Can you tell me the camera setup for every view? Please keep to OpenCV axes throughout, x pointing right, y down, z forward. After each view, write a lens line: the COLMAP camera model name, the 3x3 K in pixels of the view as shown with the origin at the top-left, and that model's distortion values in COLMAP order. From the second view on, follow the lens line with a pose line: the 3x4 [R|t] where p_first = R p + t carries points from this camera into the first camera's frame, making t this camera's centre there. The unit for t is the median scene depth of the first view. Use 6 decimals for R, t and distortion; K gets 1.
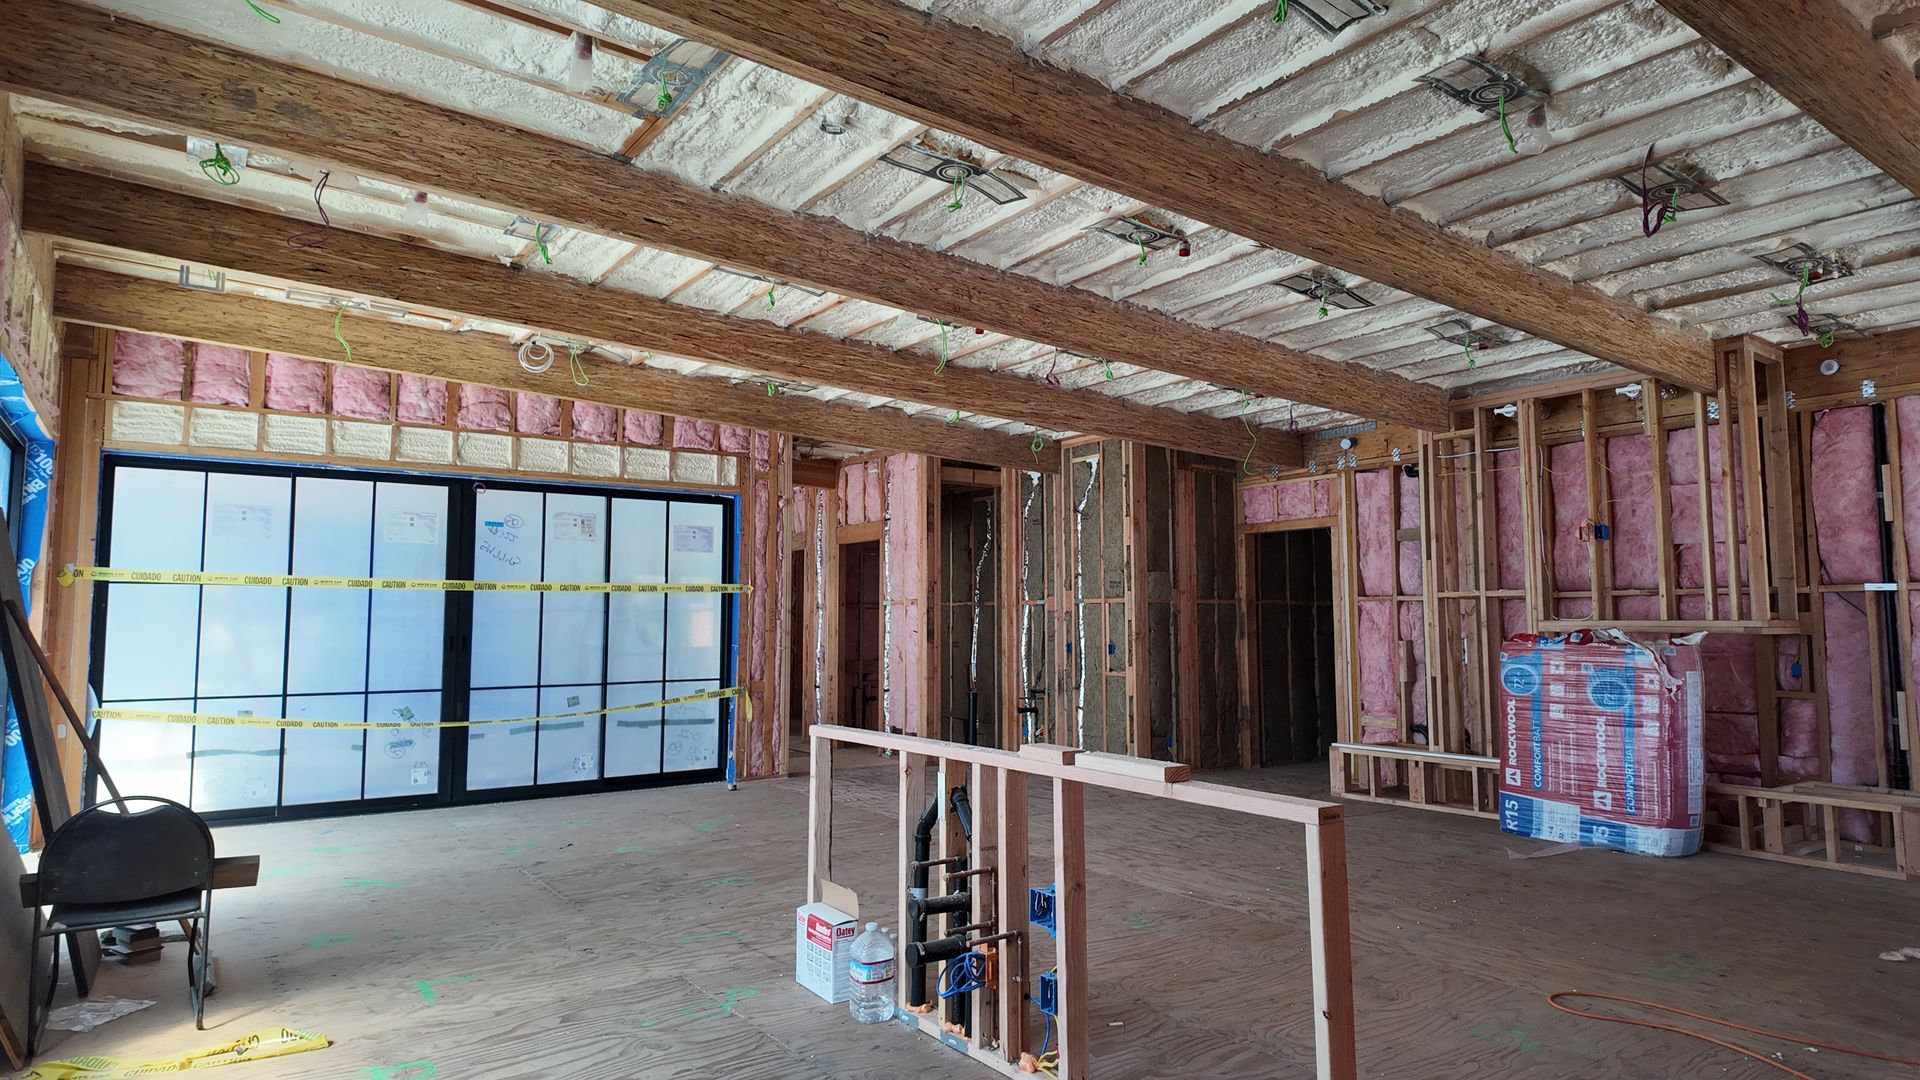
lens RADIAL K [[1104.9, 0, 938.6], [0, 1104.9, 536.9], [0, 0, 1]] dist [0.036121, -0.029834]
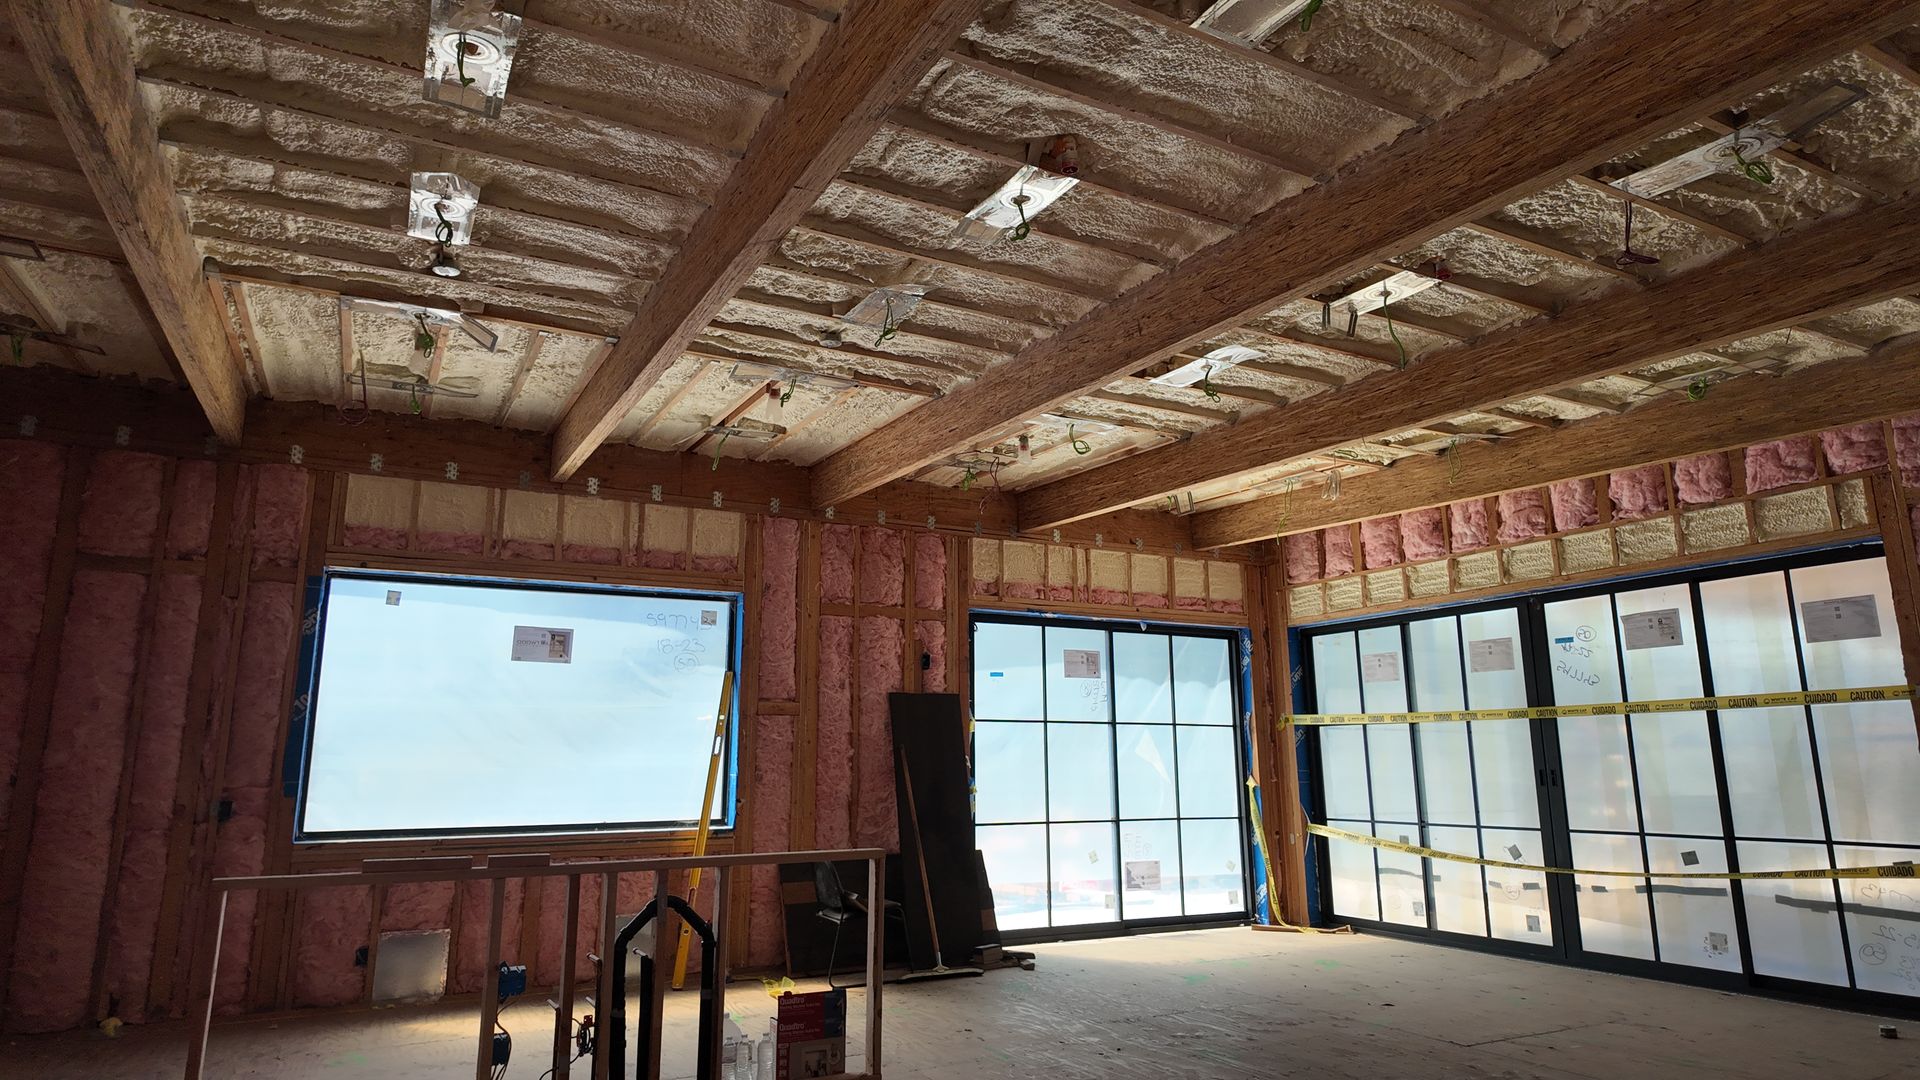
lens RADIAL K [[1104.9, 0, 969.6], [0, 1104.9, 536.8], [0, 0, 1]] dist [0.036121, -0.029834]
pose [[-0.106767, -0.195946, -0.974785, 0.530165], [0.092276, 0.974205, -0.205937, 0.047572], [0.989993, -0.111936, -0.085932, 0.625152]]
